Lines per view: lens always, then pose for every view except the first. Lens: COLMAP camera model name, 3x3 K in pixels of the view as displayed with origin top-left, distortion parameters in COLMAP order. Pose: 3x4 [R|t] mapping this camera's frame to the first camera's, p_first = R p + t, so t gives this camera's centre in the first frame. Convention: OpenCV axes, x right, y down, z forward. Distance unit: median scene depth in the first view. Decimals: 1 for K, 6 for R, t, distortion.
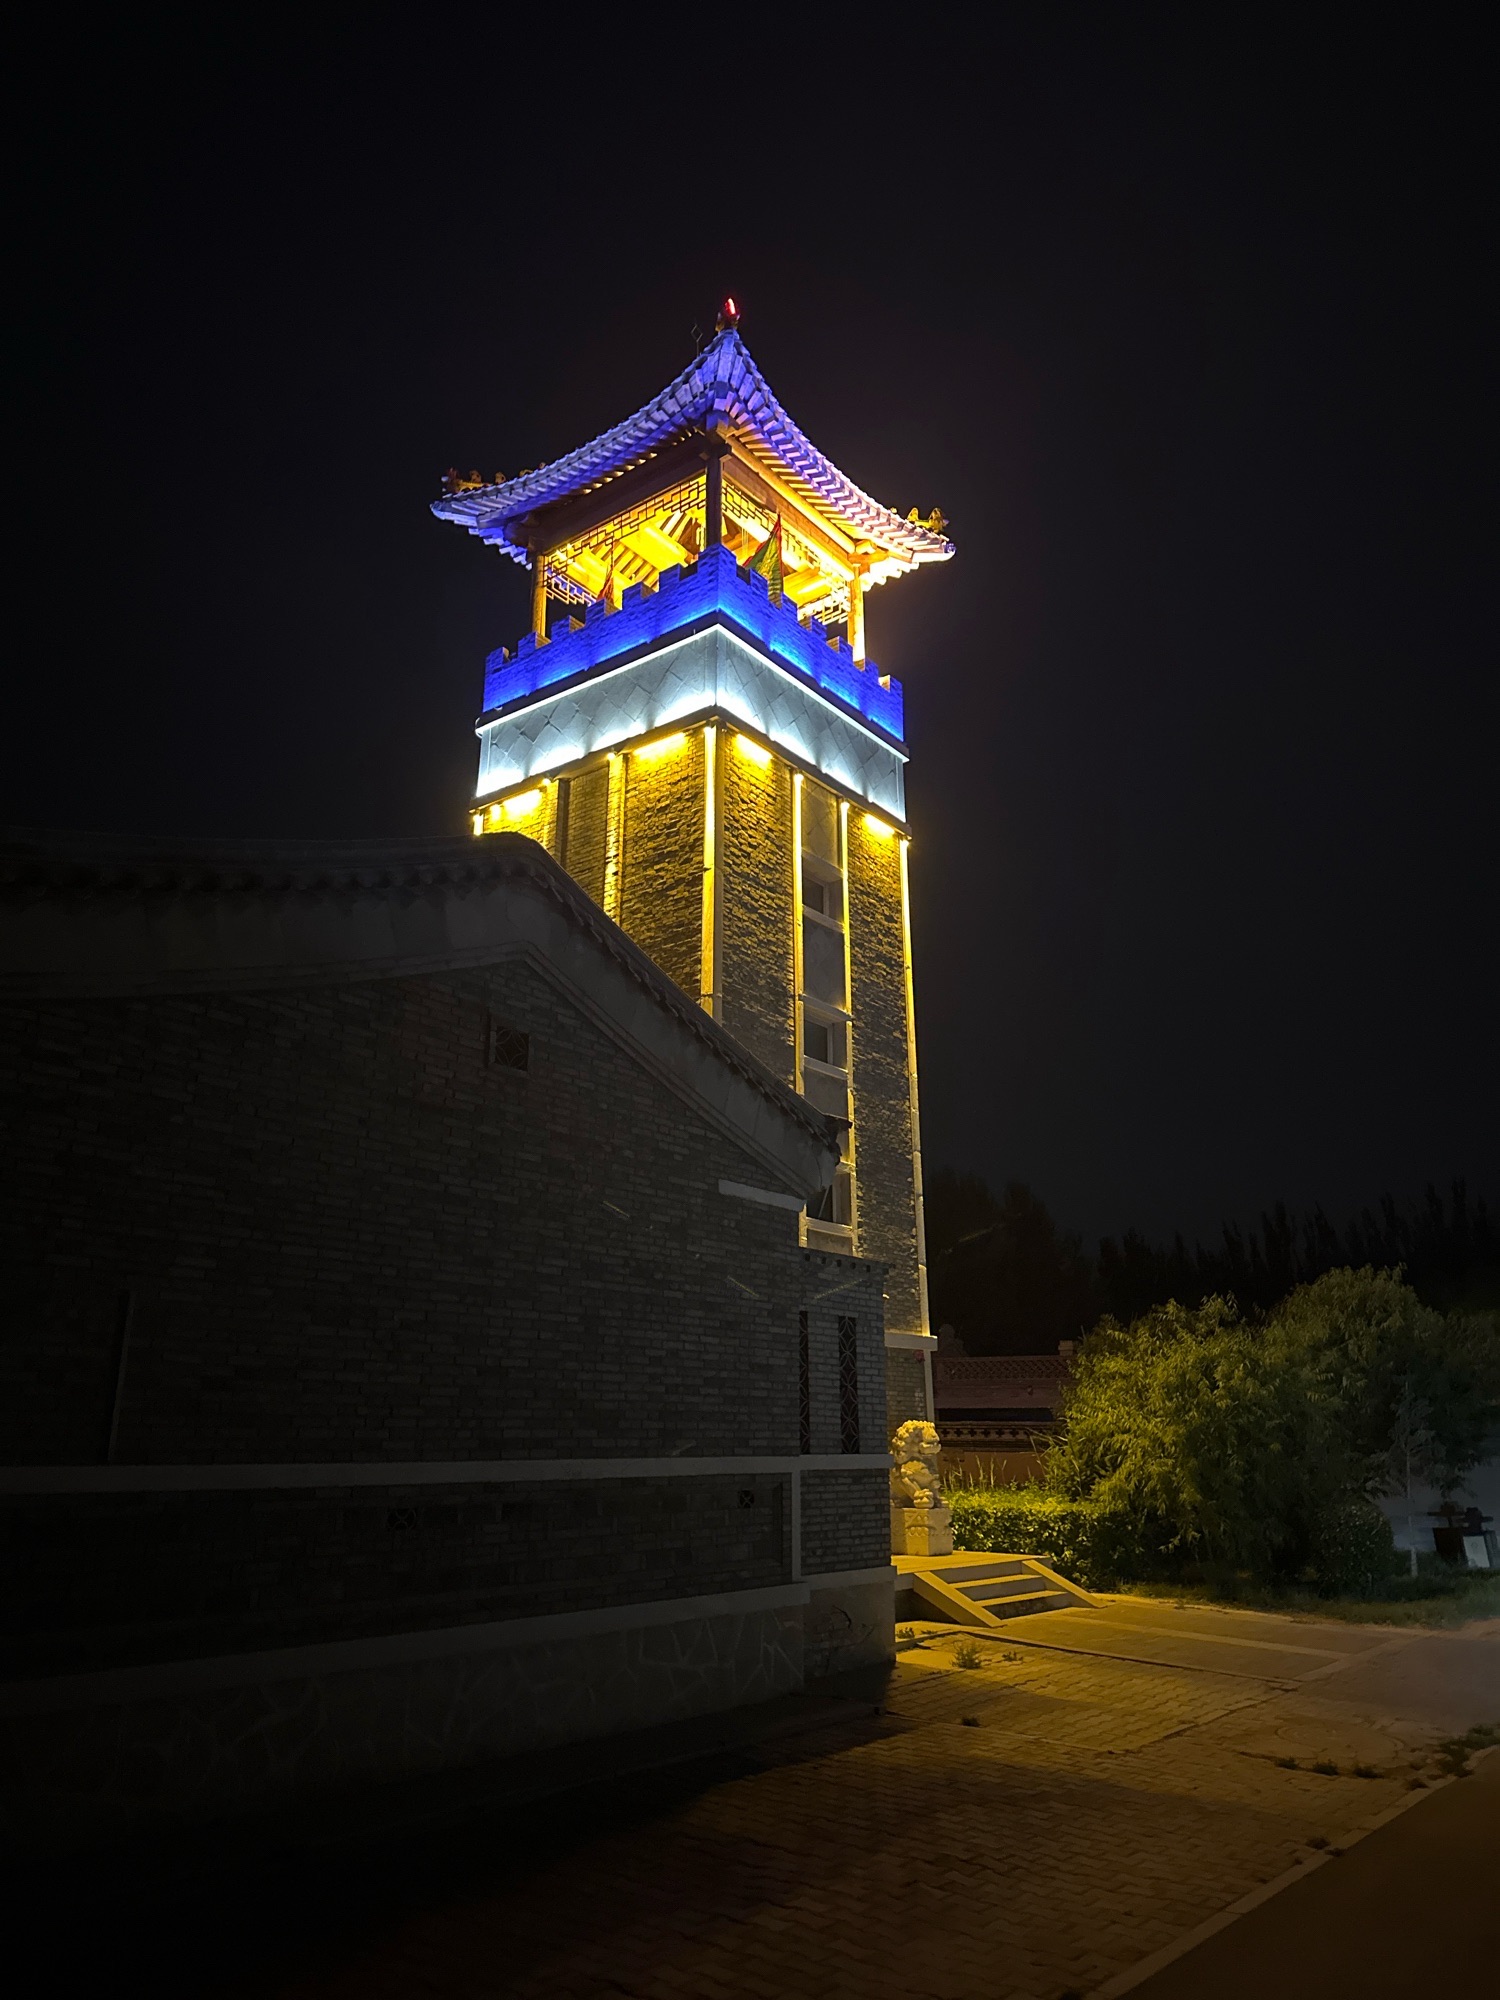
lens RADIAL K [[1389.5, 0, 763.3], [0, 1389.5, 1001.1], [0, 0, 1]] dist [0.135710, -0.246989]
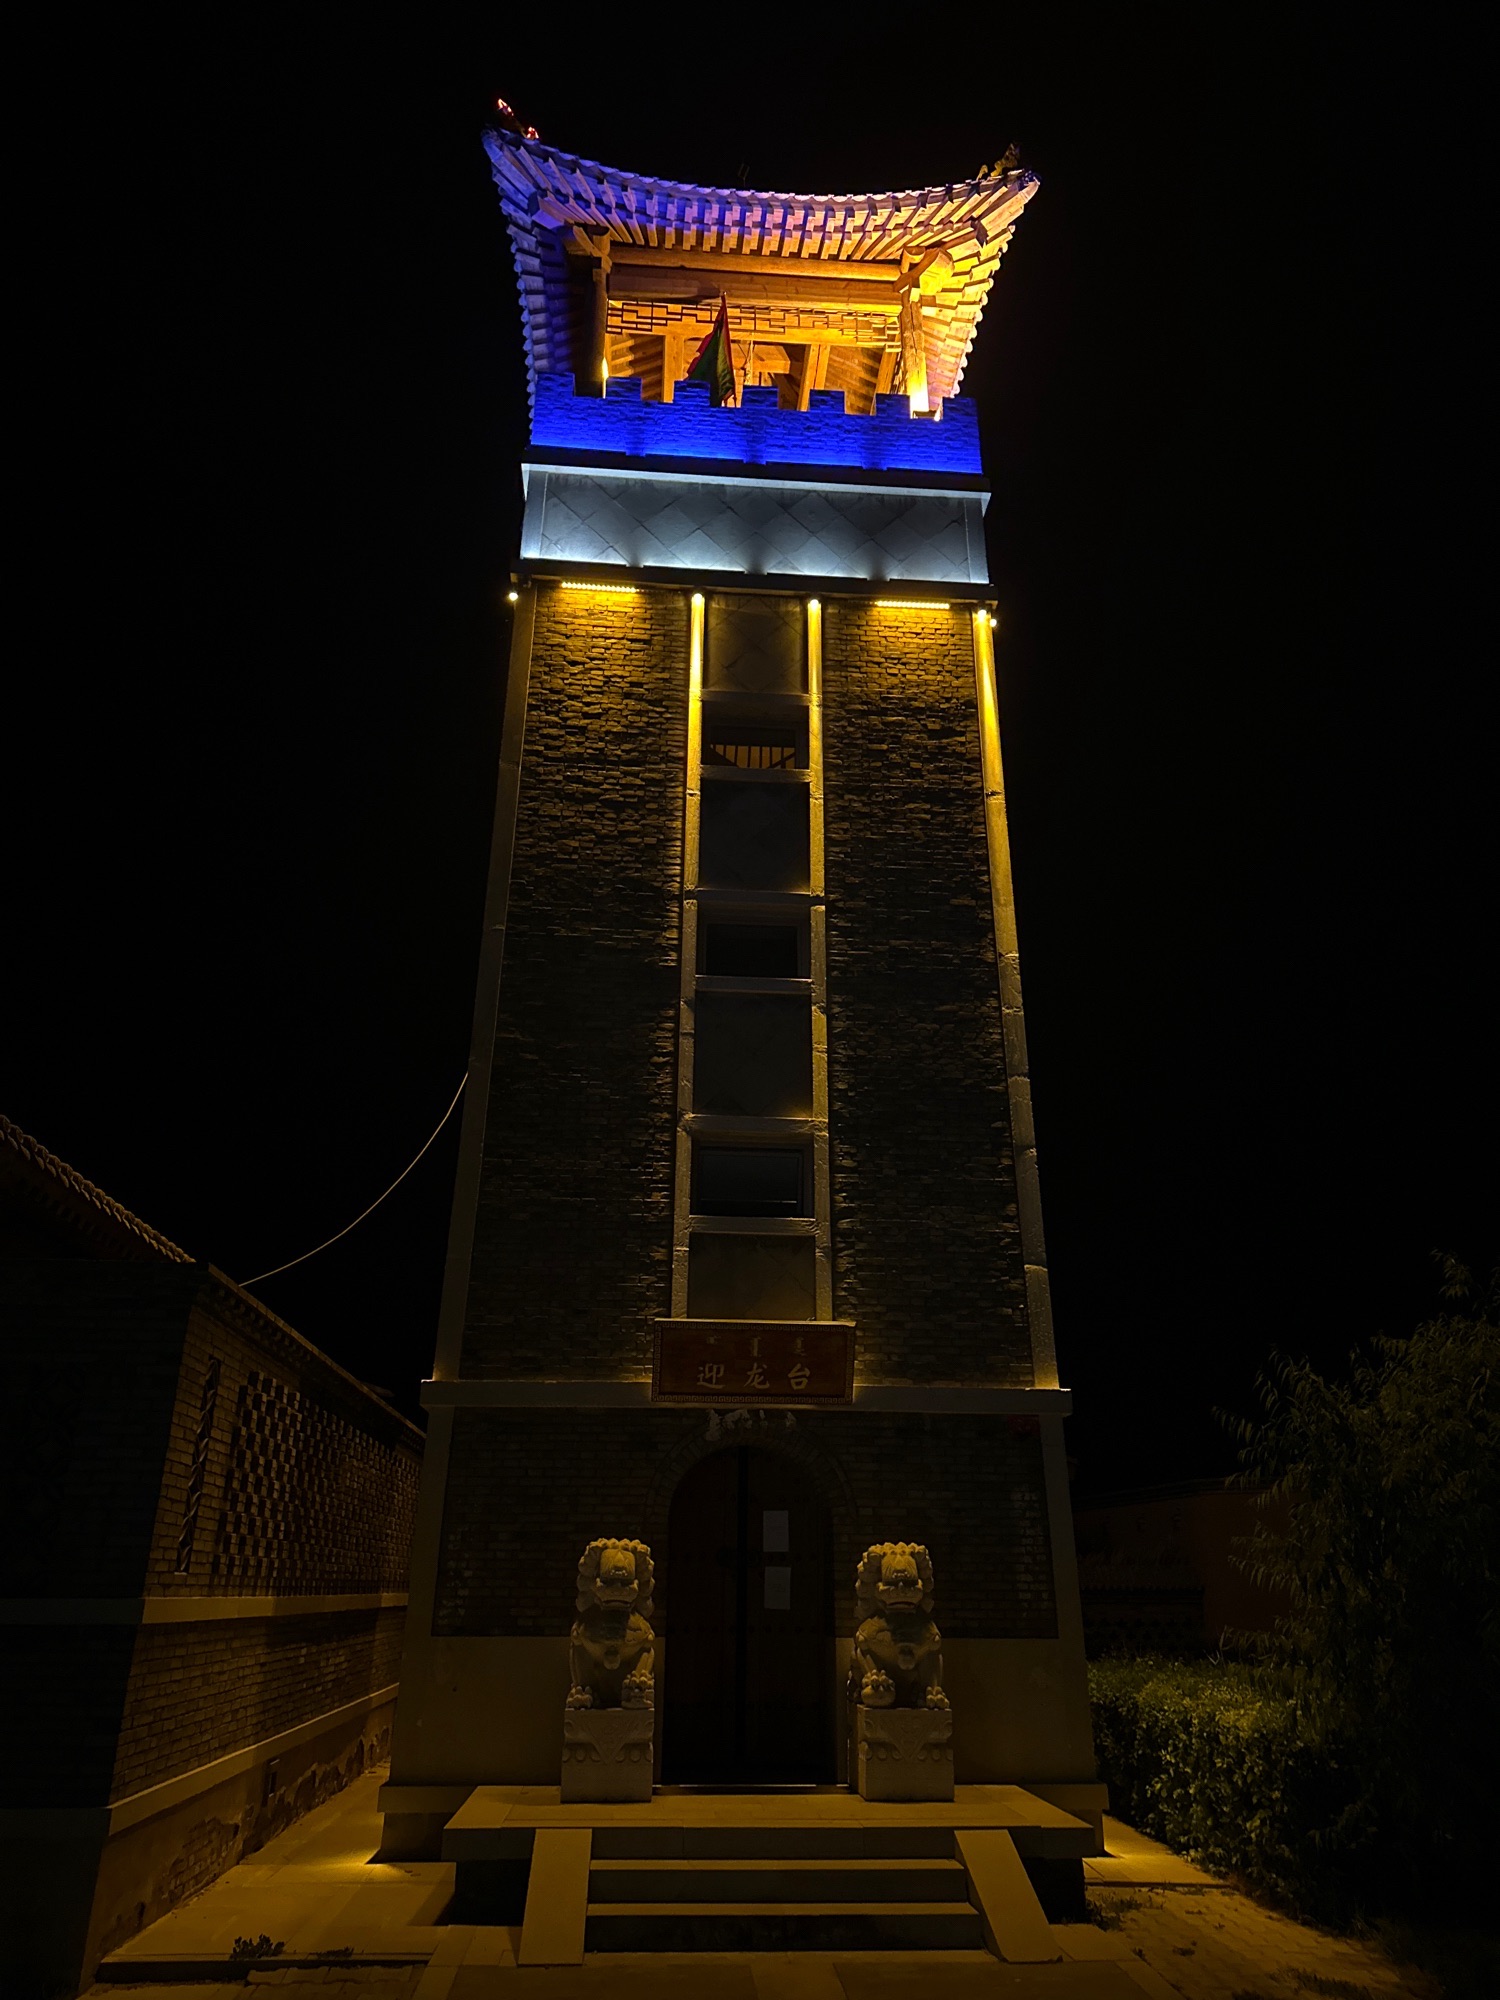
lens RADIAL K [[1389.5, 0, 763.3], [0, 1389.5, 1001.1], [0, 0, 1]] dist [0.135710, -0.246989]
pose [[0.671403, -0.290962, -0.681586, 0.474230], [0.221713, 0.956443, -0.189895, 0.174830], [0.707150, -0.023620, 0.706669, 0.533296]]
